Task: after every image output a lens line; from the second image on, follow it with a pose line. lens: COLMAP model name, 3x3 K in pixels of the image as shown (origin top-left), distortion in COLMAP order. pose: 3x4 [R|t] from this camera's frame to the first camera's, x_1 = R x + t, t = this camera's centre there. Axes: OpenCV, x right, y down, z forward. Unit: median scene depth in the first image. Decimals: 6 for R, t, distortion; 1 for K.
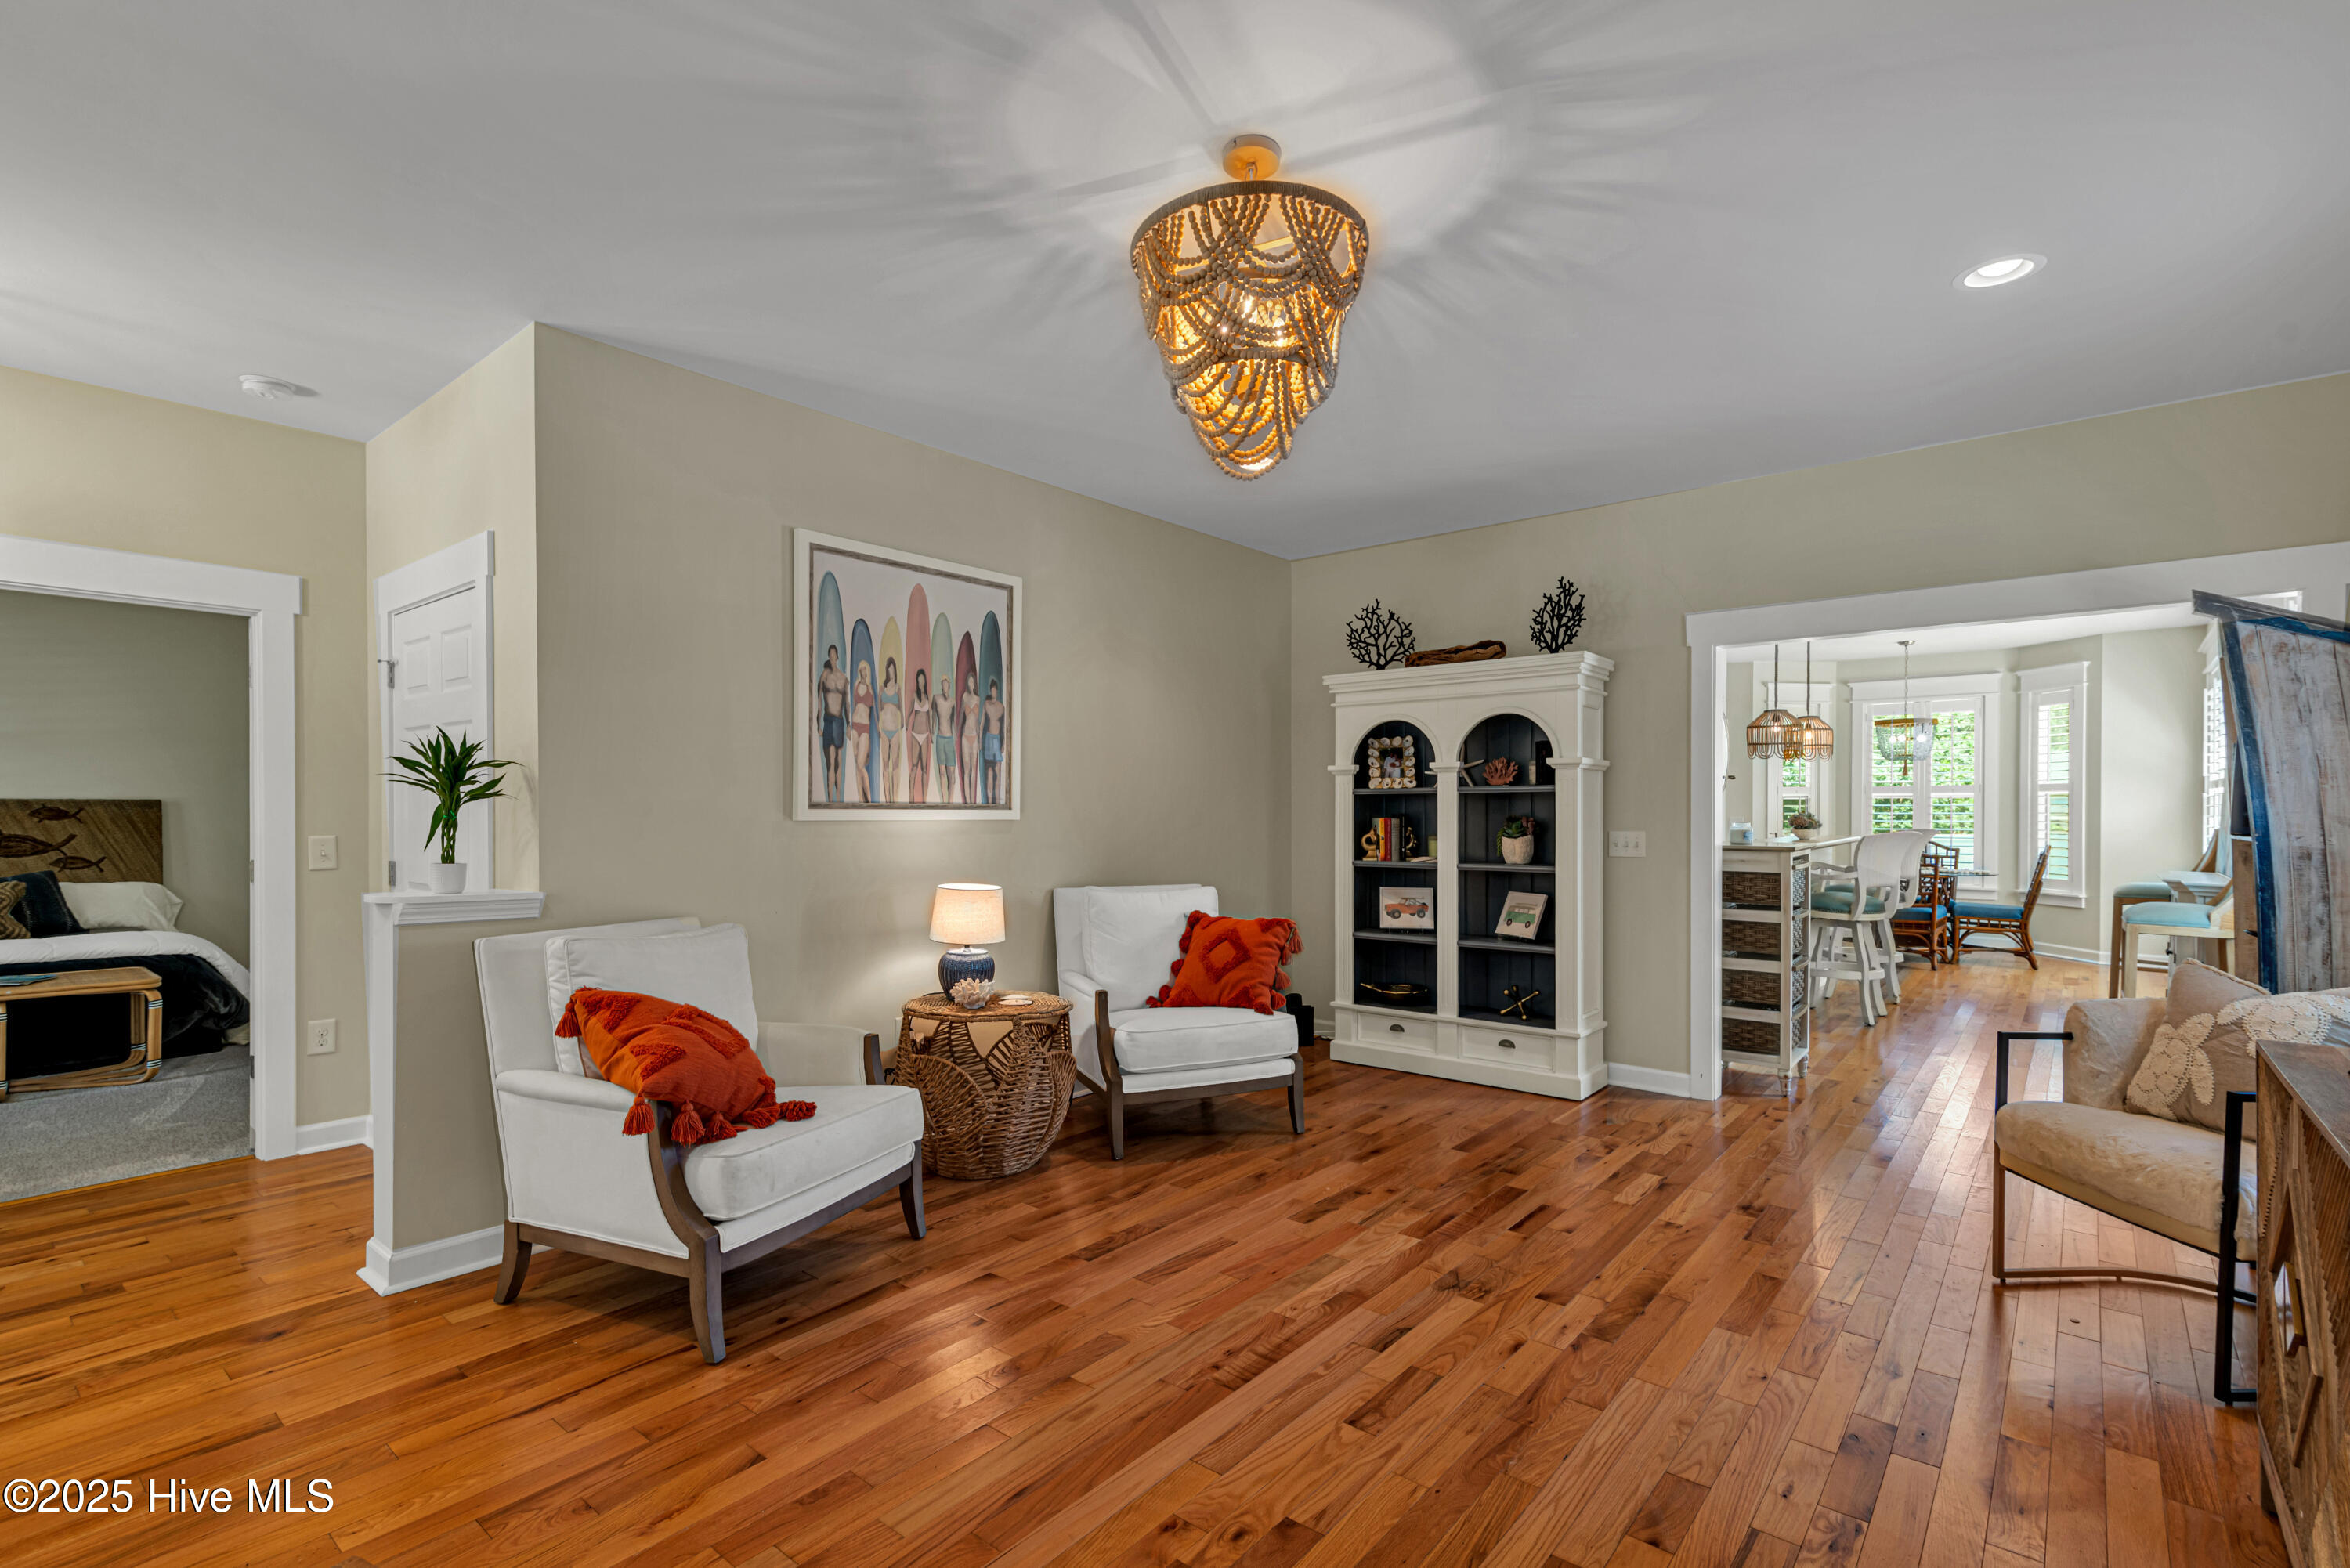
lens RADIAL K [[1064.7, 0, 1214.0], [0, 1064.7, 815.7], [0, 0, 1]] dist [0.000606, 0.000074]
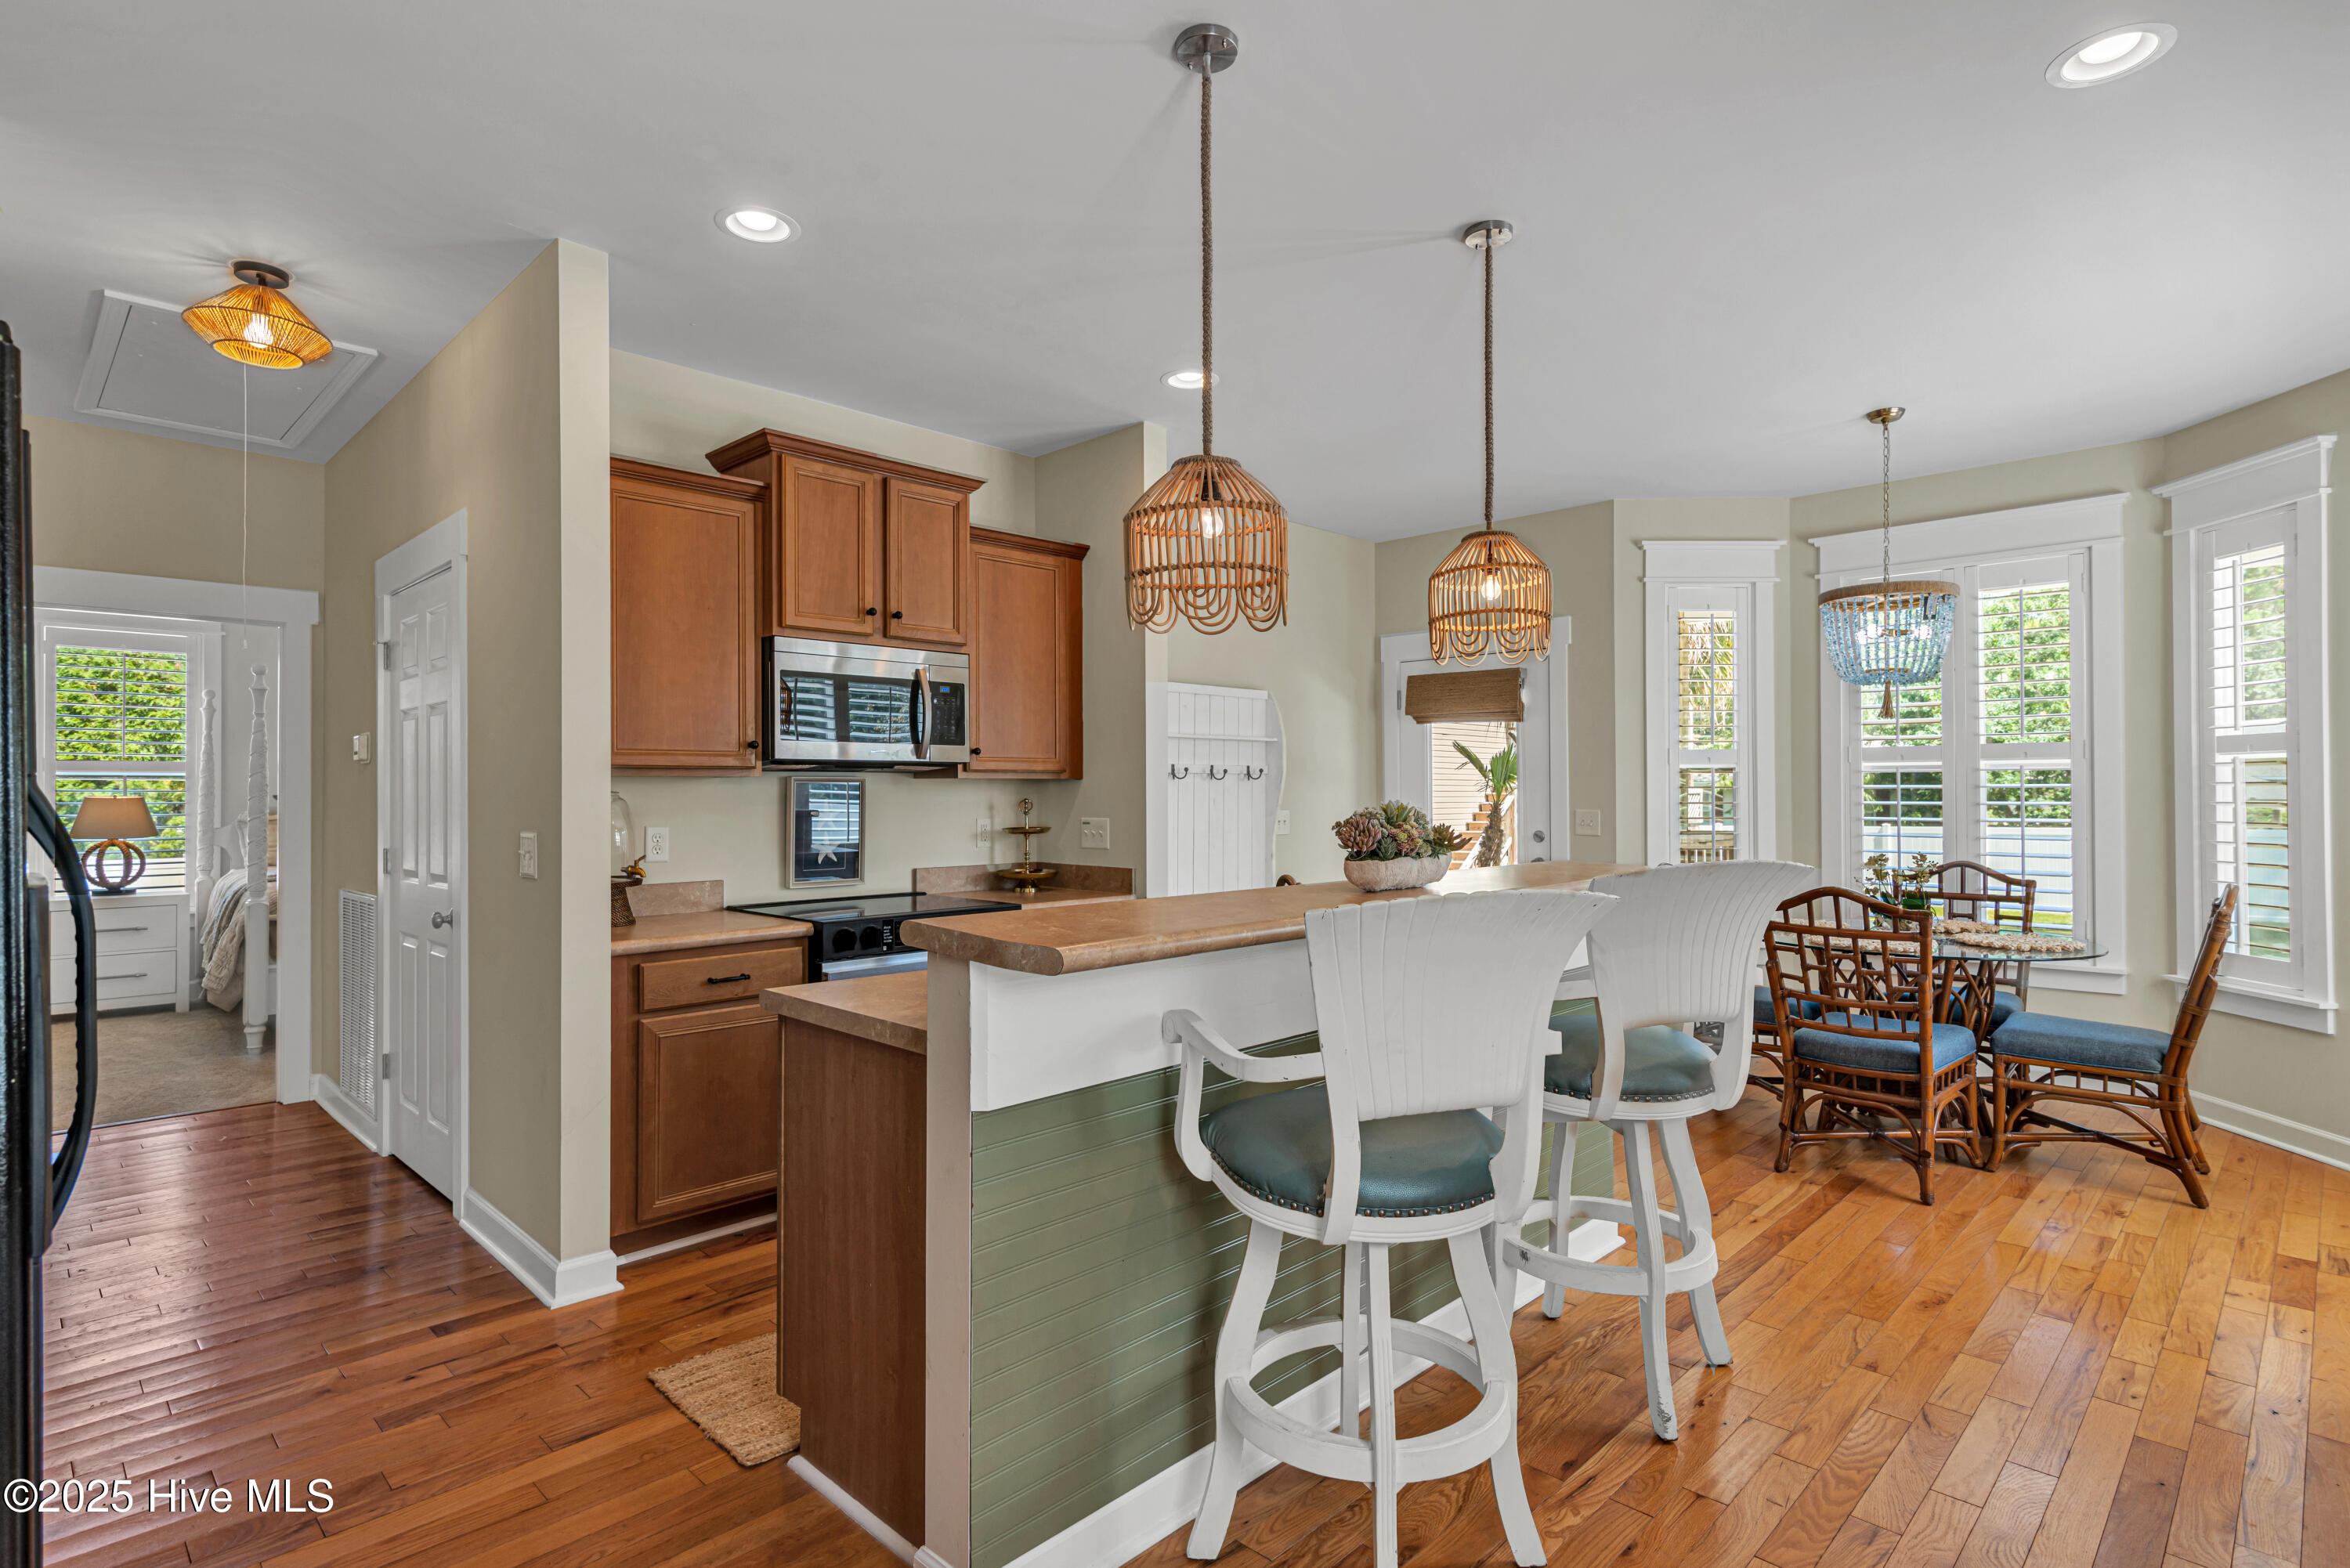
lens RADIAL K [[1161.3, 0, 1175.0], [0, 1161.3, 784.0], [0, 0, 1]] dist [-0.012137, -0.000096]
pose [[0.994761, -0.002571, -0.102196, 0.383382], [0.000813, 0.999851, -0.017237, -0.002230], [0.102225, 0.017064, 0.994615, 0.470250]]
